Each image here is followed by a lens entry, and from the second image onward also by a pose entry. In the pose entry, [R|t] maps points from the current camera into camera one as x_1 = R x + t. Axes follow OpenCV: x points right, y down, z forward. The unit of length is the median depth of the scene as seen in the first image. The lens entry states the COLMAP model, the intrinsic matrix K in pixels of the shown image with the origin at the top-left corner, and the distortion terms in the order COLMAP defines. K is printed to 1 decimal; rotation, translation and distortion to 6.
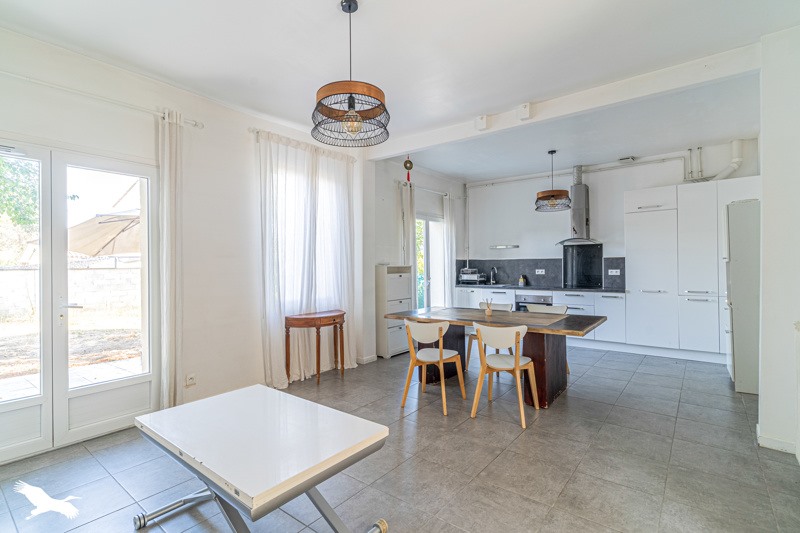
lens RADIAL K [[390.0, 0, 398.2], [0, 390.0, 264.7], [0, 0, 1]] dist [0.000932, 0.001605]
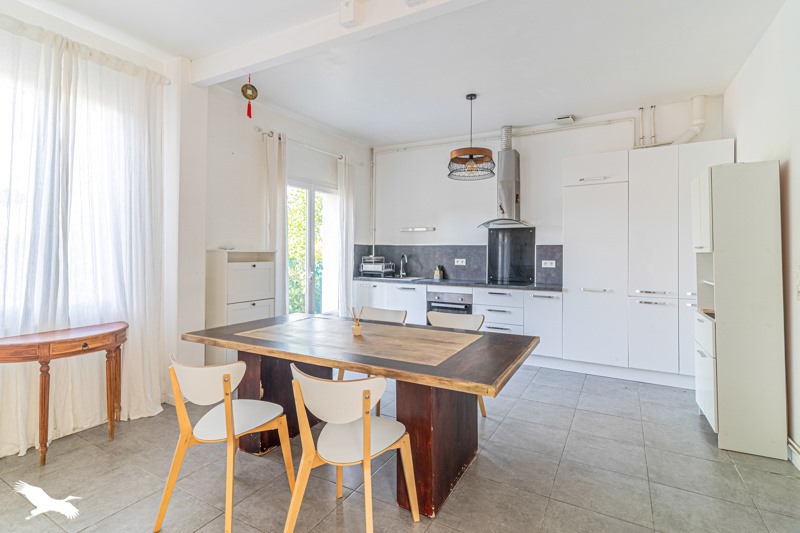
lens RADIAL K [[390.0, 0, 400.4], [0, 390.0, 248.8], [0, 0, 1]] dist [0.000932, 0.001605]
pose [[0.988857, 0.017798, 0.147801, 0.159065], [-0.016807, 0.999827, -0.007950, 0.000191], [-0.147917, 0.005378, 0.988985, 0.299644]]
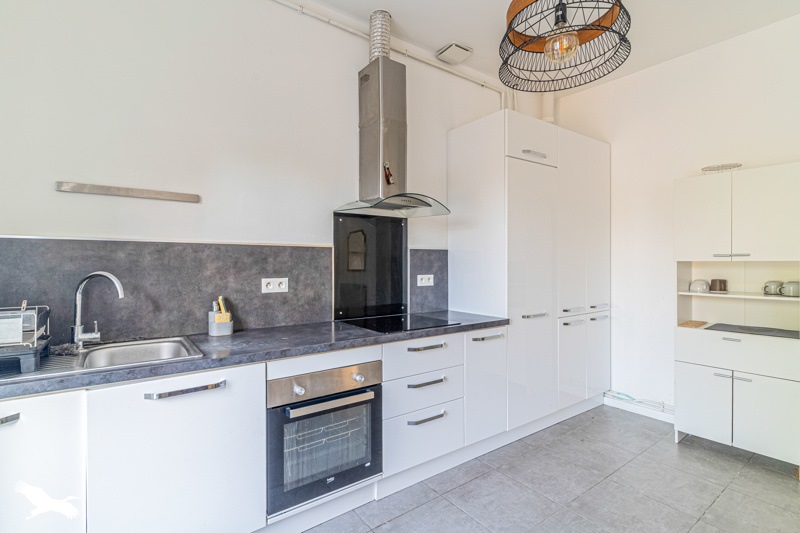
lens RADIAL K [[390.0, 0, 397.6], [0, 390.0, 263.3], [0, 0, 1]] dist [0.000932, 0.001605]
pose [[0.267362, 0.004853, 0.963584, 0.092891], [-0.005944, 0.999977, -0.003387, 0.000451], [-0.963578, -0.004822, 0.267384, 1.001395]]
